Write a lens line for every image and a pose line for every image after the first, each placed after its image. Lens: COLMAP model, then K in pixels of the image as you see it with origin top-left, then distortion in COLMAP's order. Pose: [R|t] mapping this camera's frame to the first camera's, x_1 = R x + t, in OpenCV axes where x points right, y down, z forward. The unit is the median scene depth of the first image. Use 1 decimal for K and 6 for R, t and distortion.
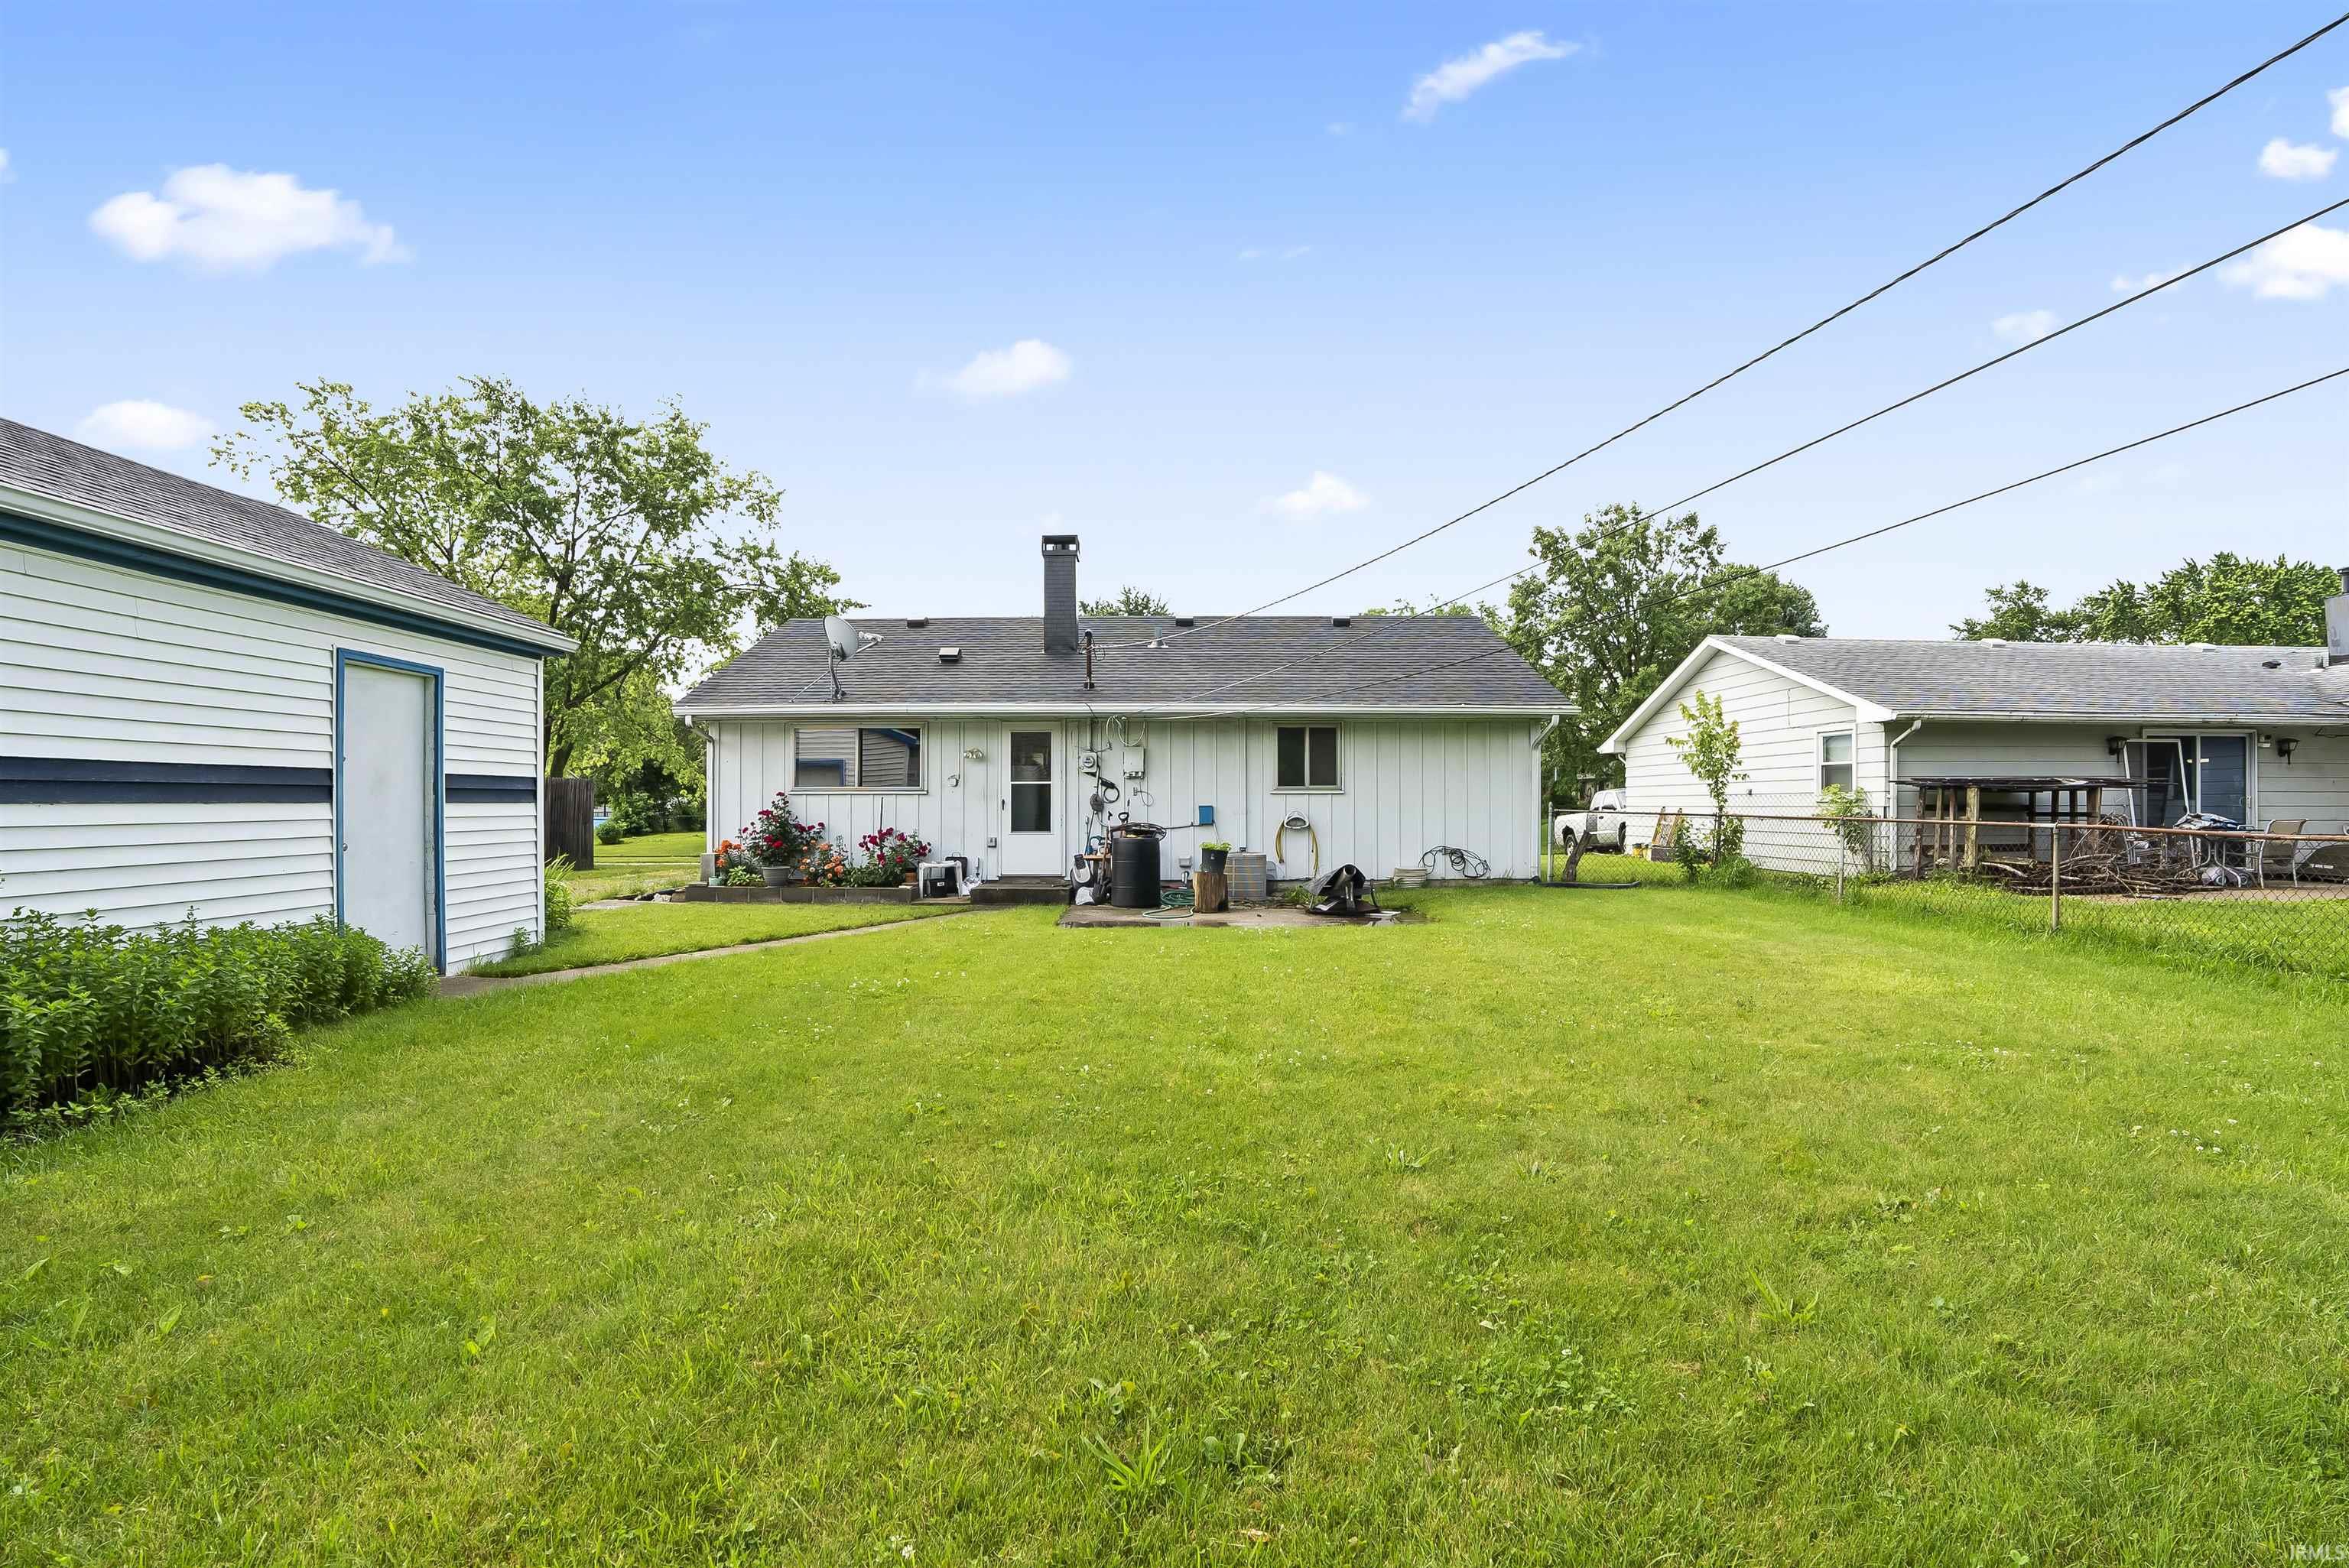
lens RADIAL K [[1103.9, 0, 1194.9], [0, 1103.9, 789.4], [0, 0, 1]] dist [-0.115403, 0.034262]
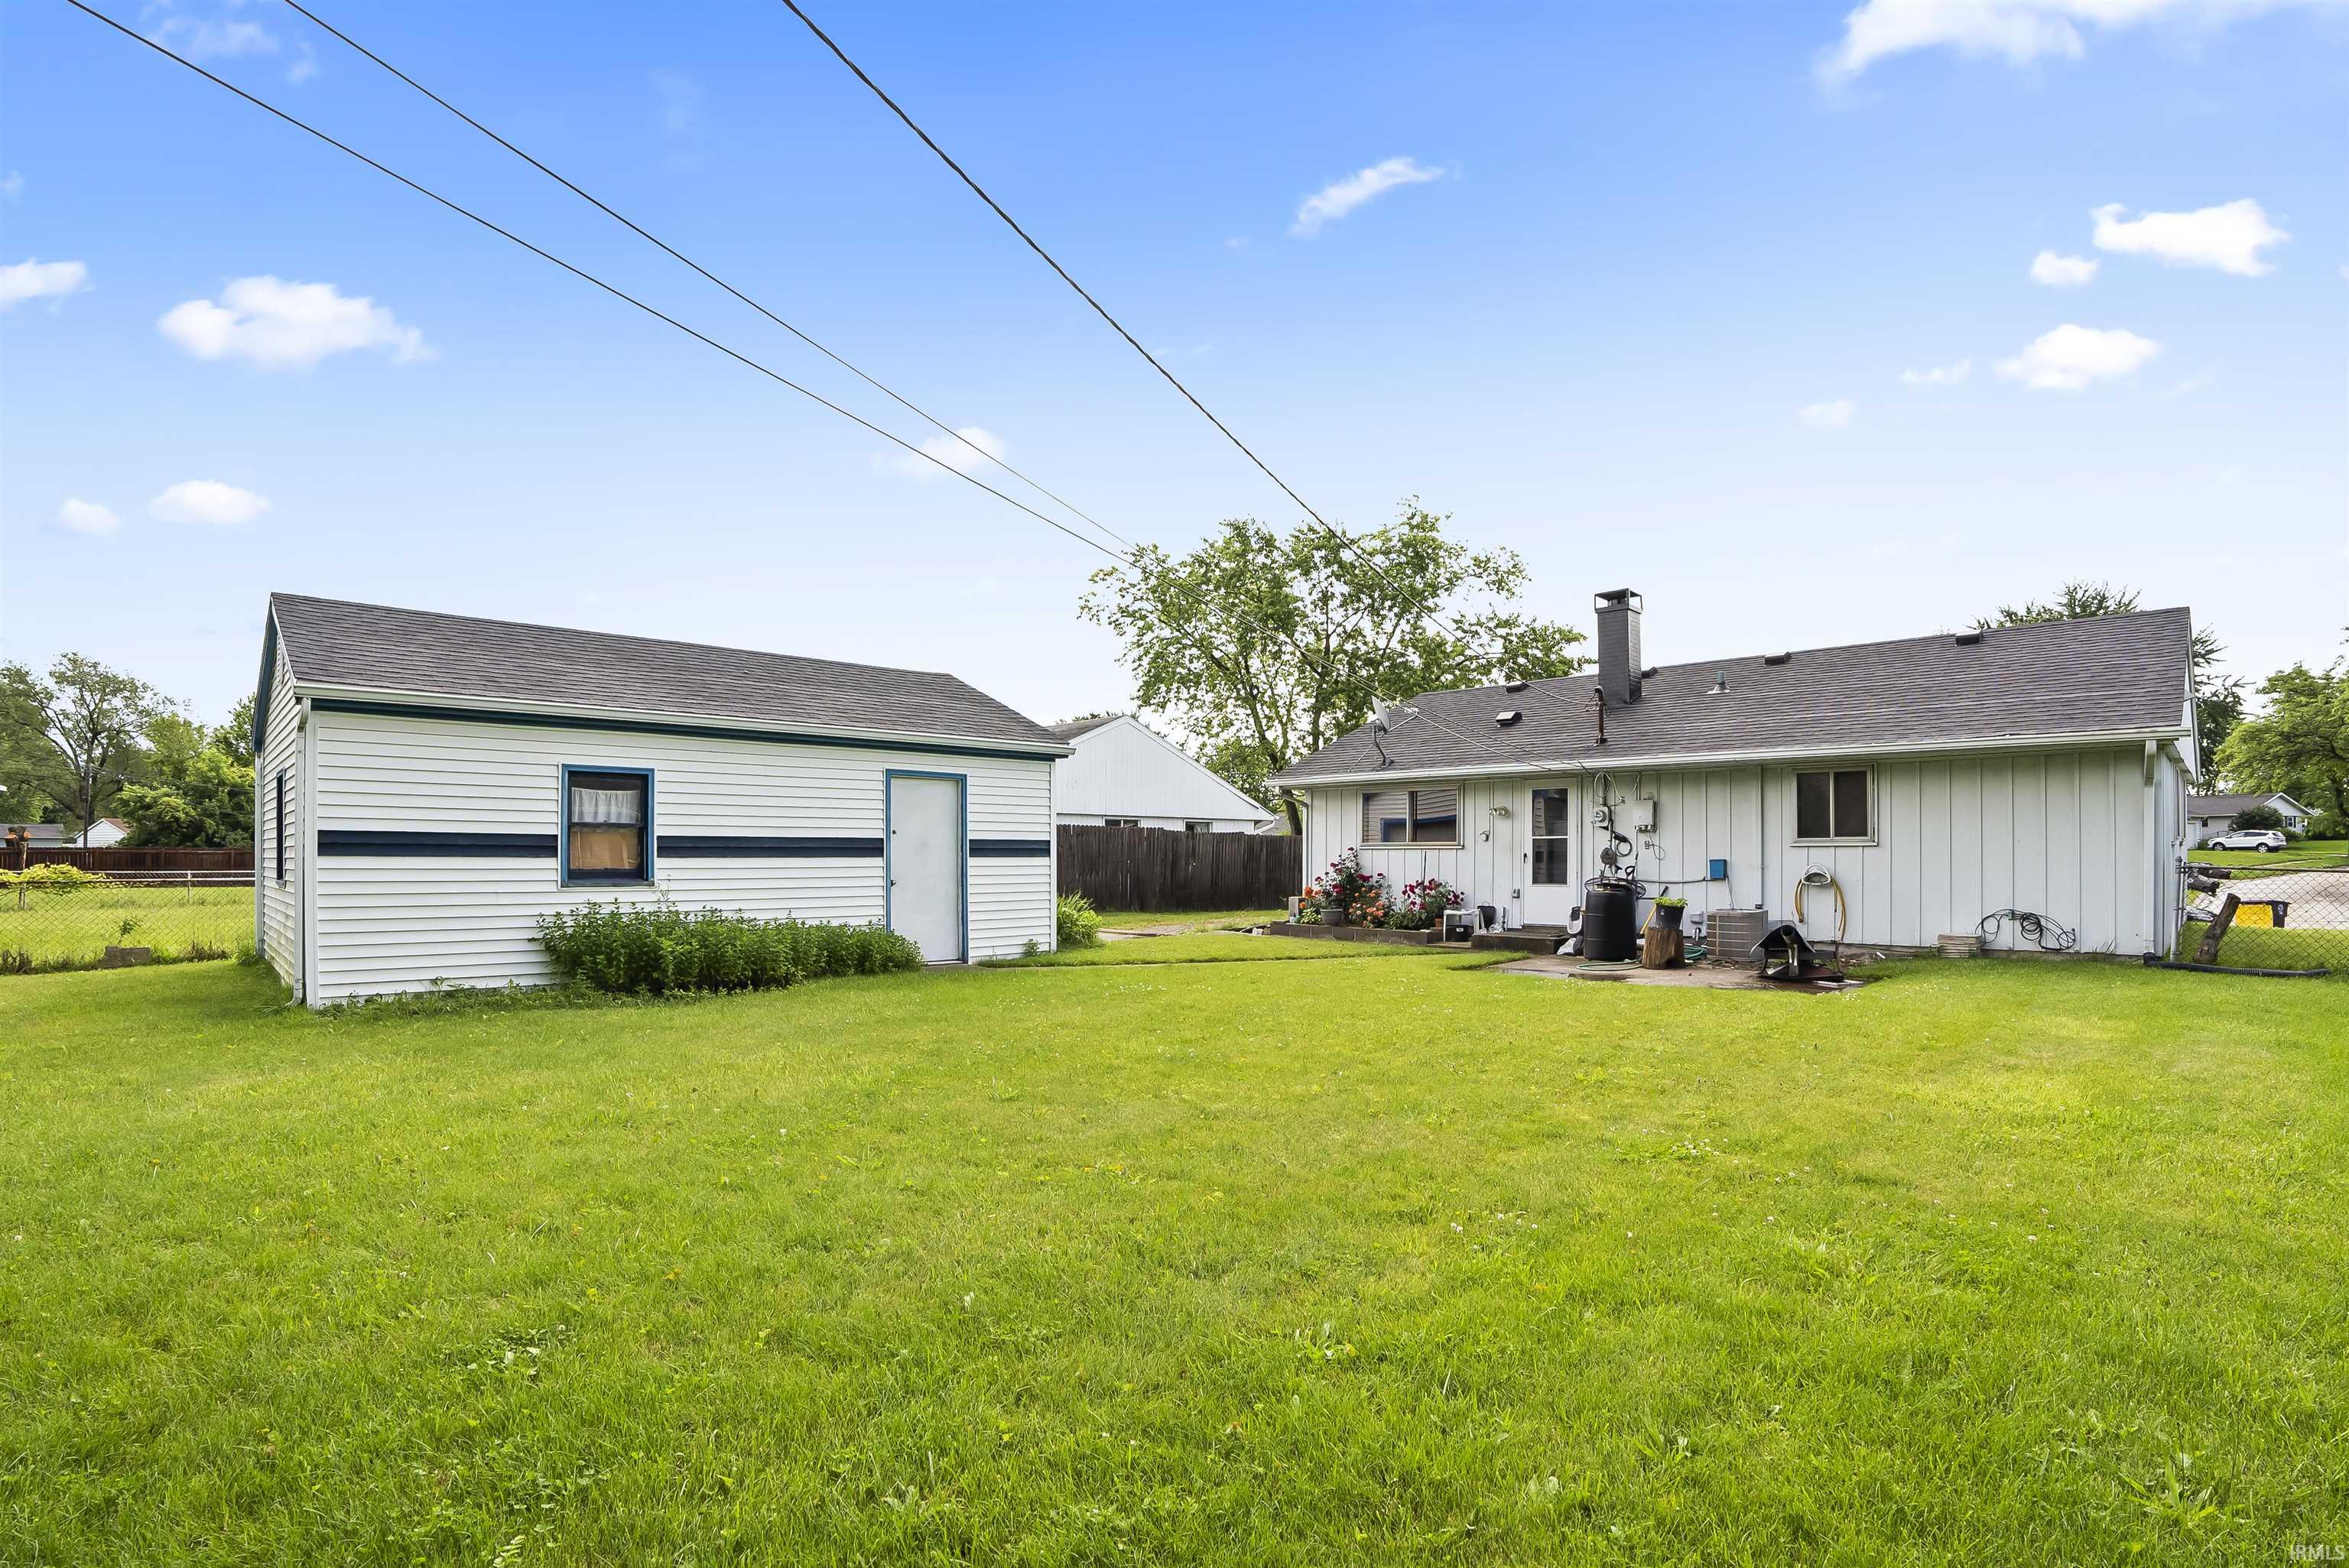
lens RADIAL K [[1123.9, 0, 1211.2], [0, 1123.9, 829.7], [0, 0, 1]] dist [-0.083743, -0.000191]
pose [[0.707361, -0.015240, -0.706688, 0.376338], [0.008255, 0.999877, -0.013300, -0.001684], [0.706804, 0.003575, 0.707400, 0.021767]]
